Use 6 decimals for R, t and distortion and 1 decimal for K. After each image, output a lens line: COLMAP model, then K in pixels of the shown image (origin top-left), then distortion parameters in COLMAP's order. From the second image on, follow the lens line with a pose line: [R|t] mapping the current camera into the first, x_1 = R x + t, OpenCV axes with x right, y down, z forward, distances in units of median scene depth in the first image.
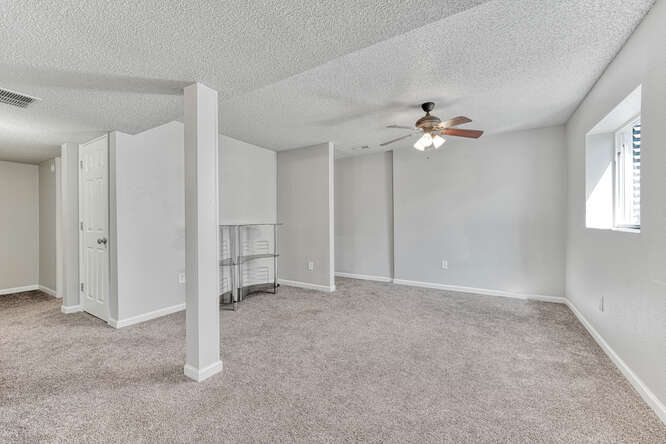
lens RADIAL K [[279.7, 0, 333.0], [0, 279.7, 222.0], [0, 0, 1]] dist [0.000002, -0.000079]
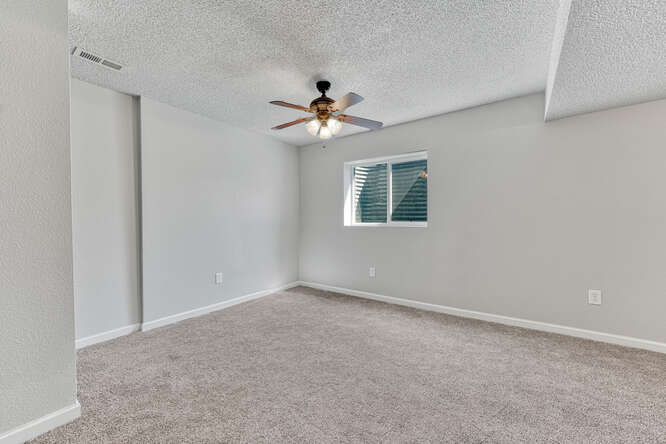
lens RADIAL K [[279.7, 0, 333.0], [0, 279.7, 222.0], [0, 0, 1]] dist [0.000002, -0.000079]
pose [[0.069521, -0.008229, 0.997547, -0.359631], [0.011175, 0.999910, 0.007470, -0.003721], [-0.997518, 0.010628, 0.069607, 0.644640]]
